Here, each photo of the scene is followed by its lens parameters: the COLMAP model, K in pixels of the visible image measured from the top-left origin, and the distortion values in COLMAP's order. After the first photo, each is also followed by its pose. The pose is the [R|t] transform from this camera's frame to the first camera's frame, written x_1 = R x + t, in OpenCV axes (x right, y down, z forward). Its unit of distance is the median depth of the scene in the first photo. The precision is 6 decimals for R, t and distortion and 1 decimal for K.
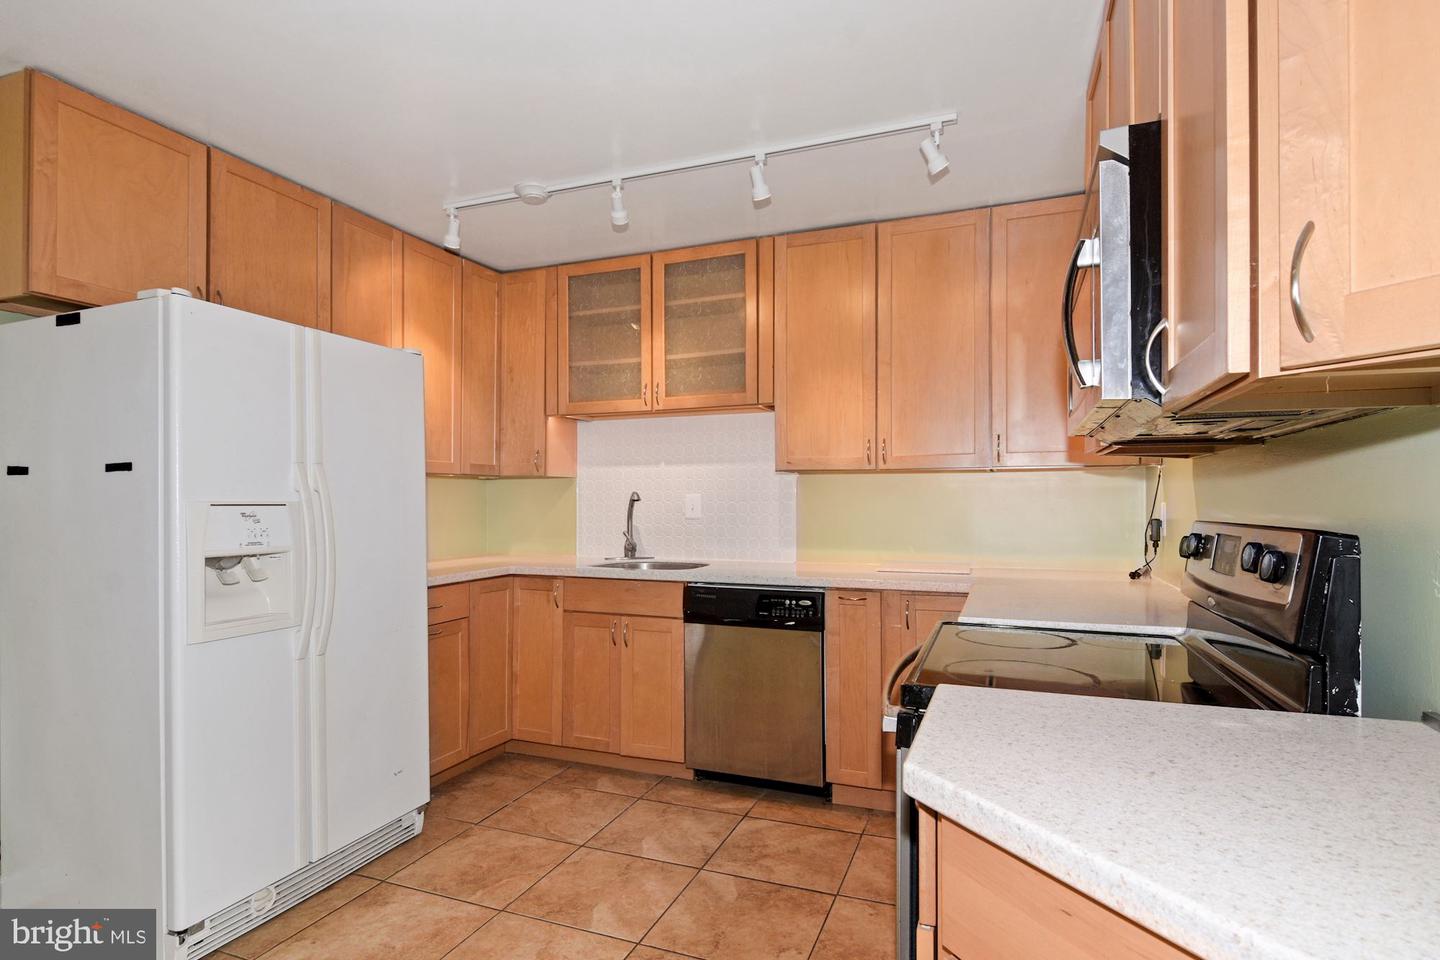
lens RADIAL K [[749.7, 0, 724.6], [0, 749.7, 493.0], [0, 0, 1]] dist [0.001356, -0.000726]
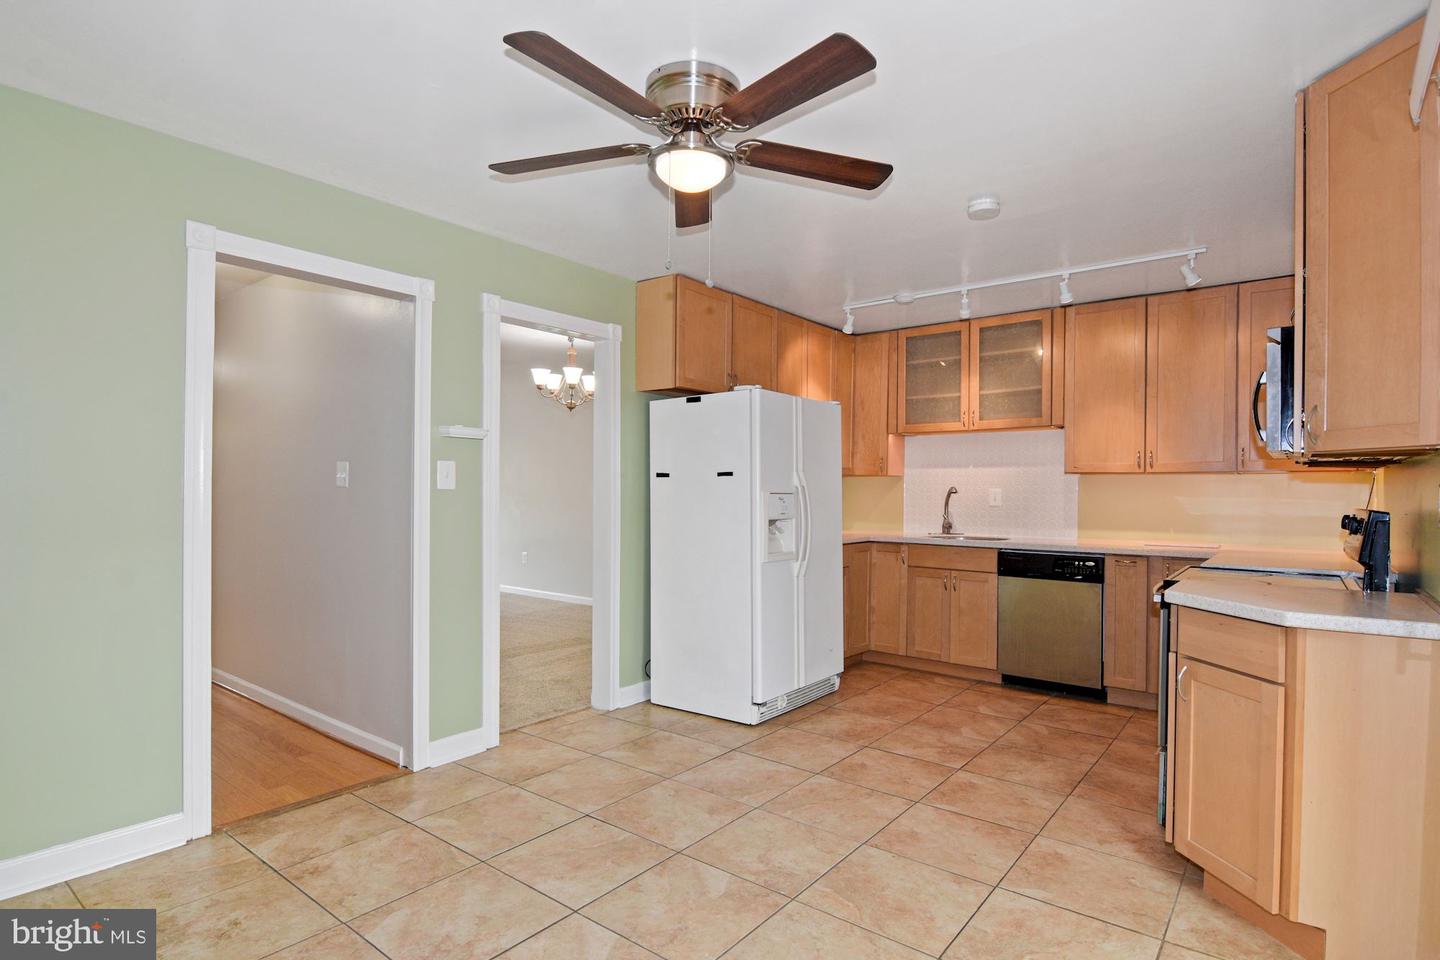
lens RADIAL K [[748.0, 0, 711.8], [0, 748.0, 491.7], [0, 0, 1]] dist [-0.020363, -0.000973]
pose [[0.950511, 0.009677, -0.310540, -0.135319], [-0.006349, 0.999911, 0.011724, -0.006532], [0.310626, -0.009172, 0.950488, -0.571614]]
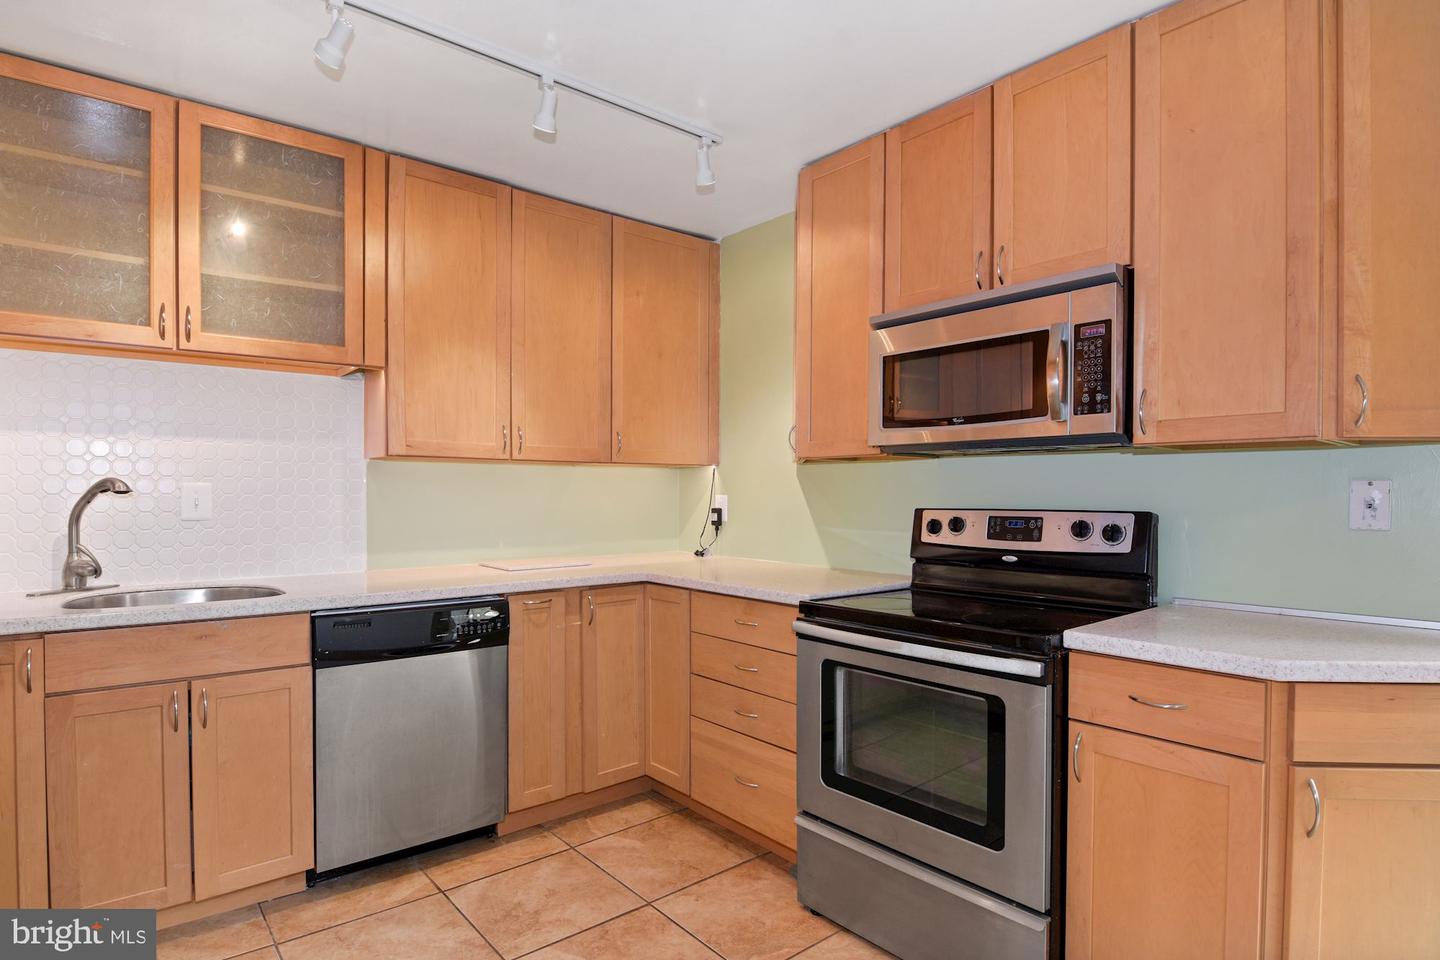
lens RADIAL K [[744.3, 0, 701.0], [0, 744.3, 503.3], [0, 0, 1]] dist [-0.021443, -0.001320]
pose [[0.498468, -0.011123, 0.866837, -0.464326], [-0.011868, 0.999736, 0.019653, 0.001804], [-0.866827, -0.020084, 0.498205, 0.349973]]
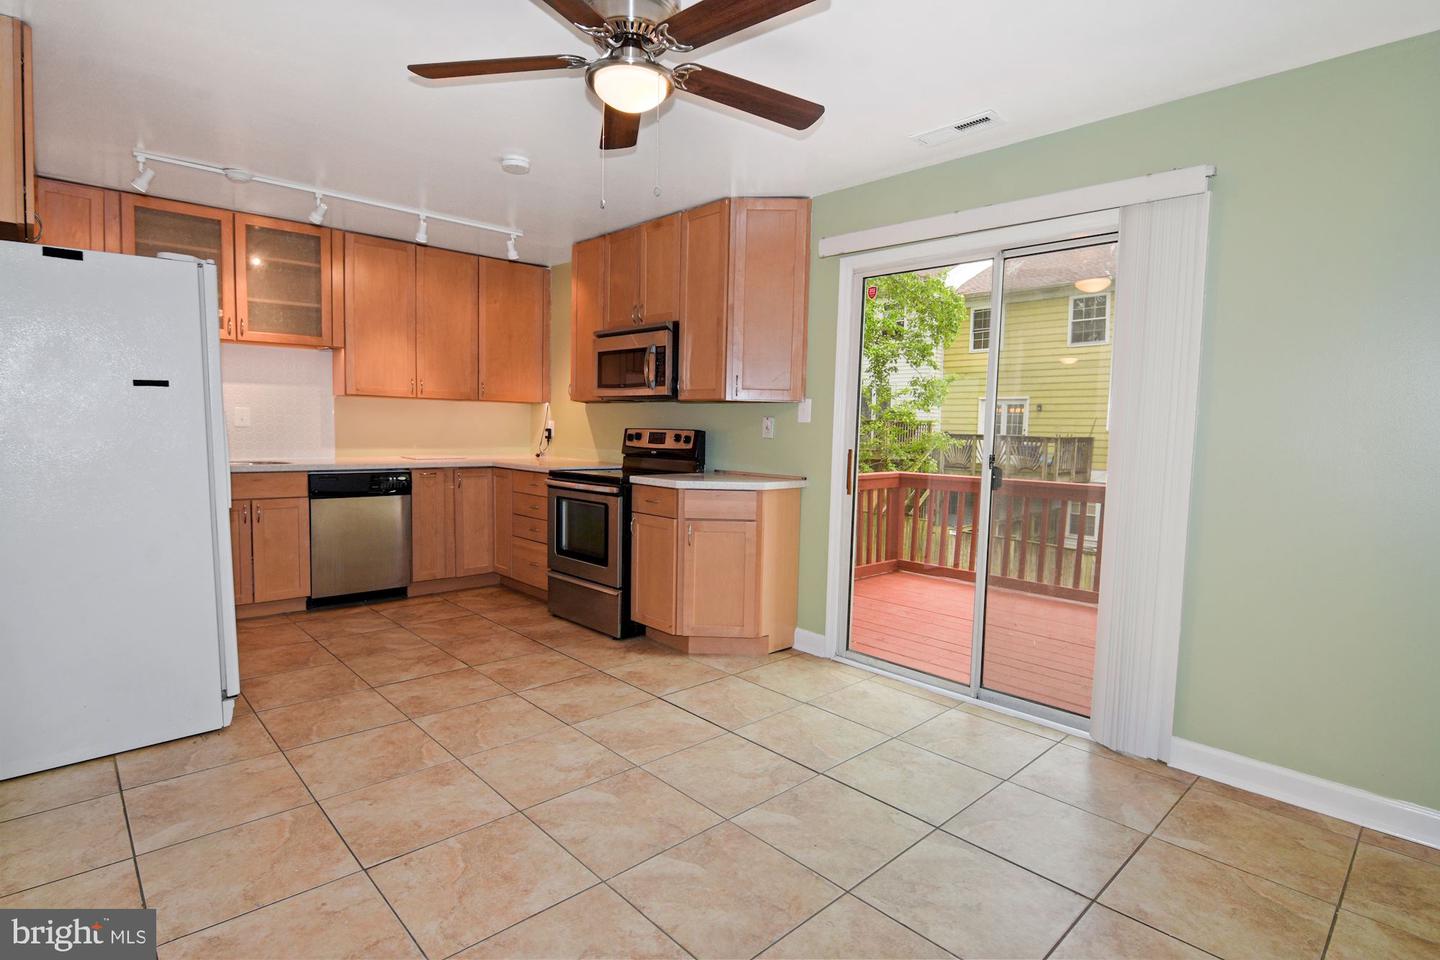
lens RADIAL K [[726.0, 0, 720.0], [0, 726.0, 480.0], [0, 0, 1]] dist [-0.020799, -0.001867]
pose [[0.430132, -0.056824, 0.900976, -0.949460], [-0.033067, 0.996356, 0.078626, 0.002166], [-0.902160, -0.063612, 0.426686, -0.288254]]
